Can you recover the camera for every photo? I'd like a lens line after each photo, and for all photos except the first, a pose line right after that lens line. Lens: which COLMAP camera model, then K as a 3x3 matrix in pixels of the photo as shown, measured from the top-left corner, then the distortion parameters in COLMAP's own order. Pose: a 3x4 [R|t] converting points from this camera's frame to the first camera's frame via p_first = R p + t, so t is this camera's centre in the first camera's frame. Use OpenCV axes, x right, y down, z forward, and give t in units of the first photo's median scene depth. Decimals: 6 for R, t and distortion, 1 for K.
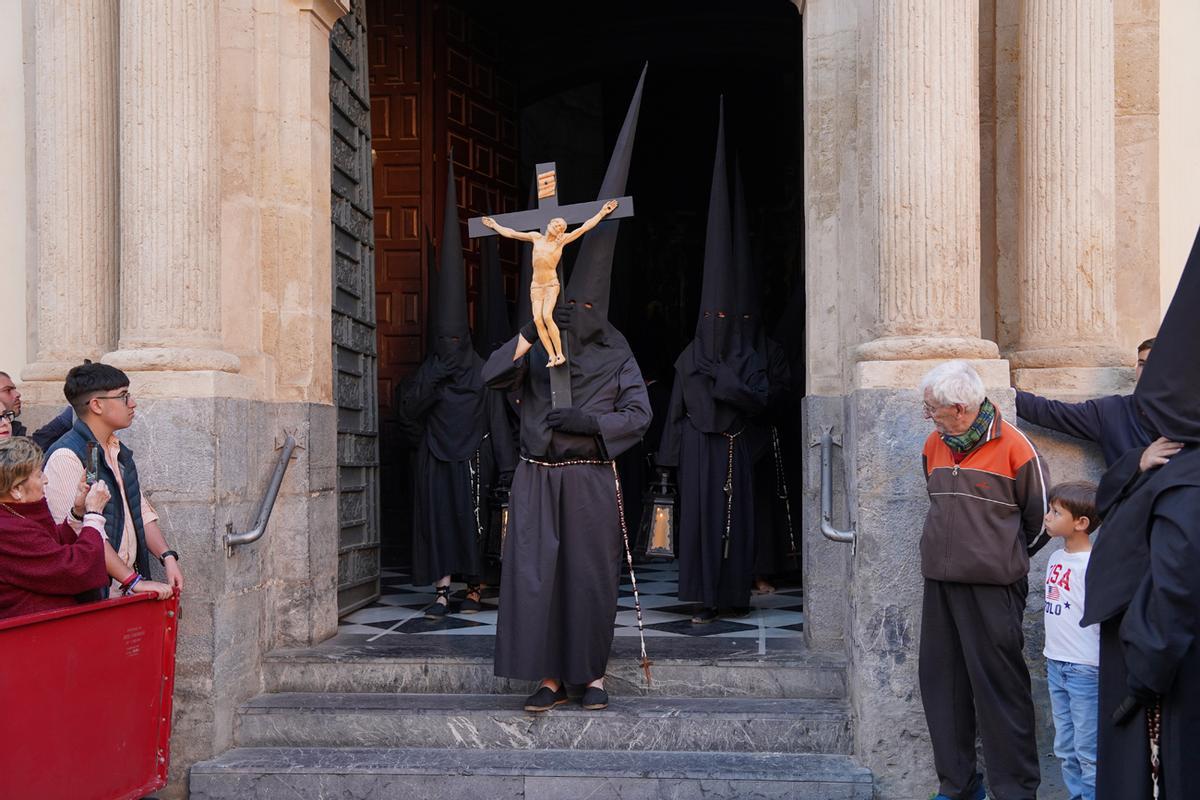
lens RADIAL K [[1397.8, 0, 621.1], [0, 1397.8, 404.0], [0, 0, 1]] dist [0.116057, 0.000000]
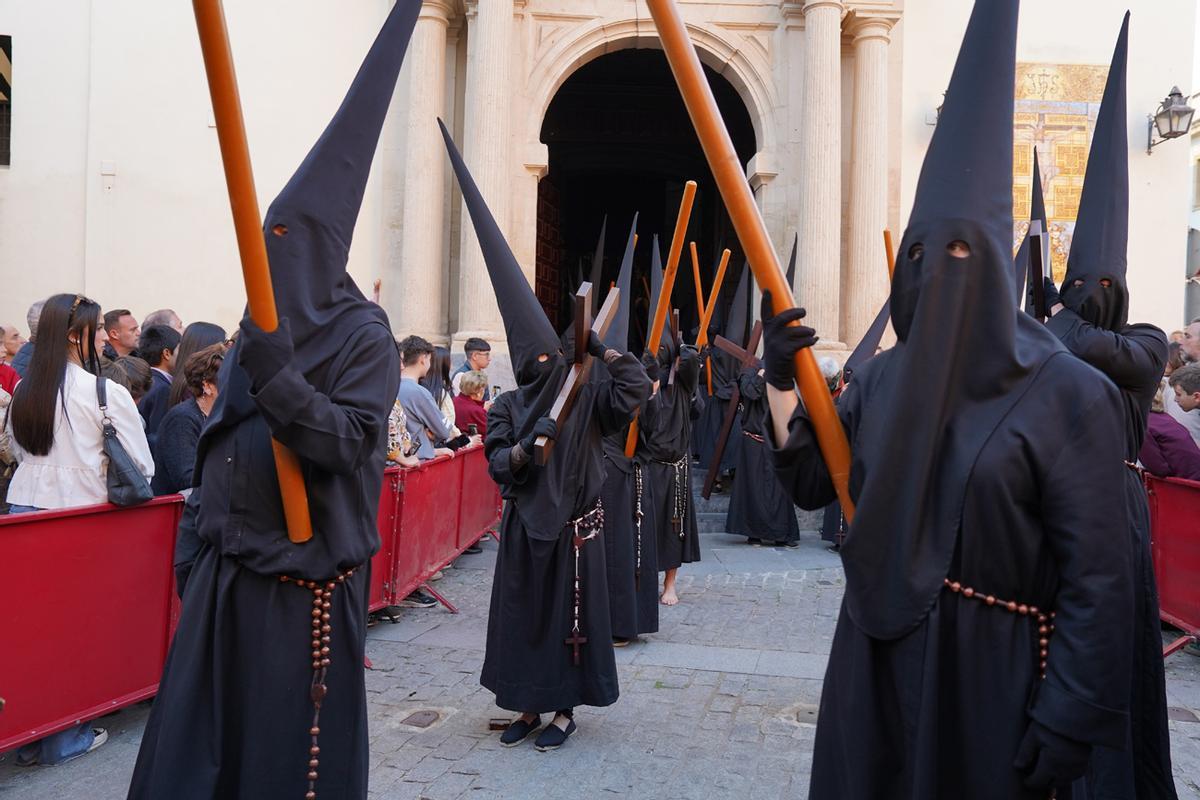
lens RADIAL K [[897.6, 0, 597.5], [0, 897.6, 403.1], [0, 0, 1]] dist [-0.069431, 0.075118]
pose [[0.990015, 0.029629, 0.137811, -0.339111], [-0.036408, 0.998235, 0.046929, 0.001281], [-0.136177, -0.051478, 0.989346, -0.423941]]
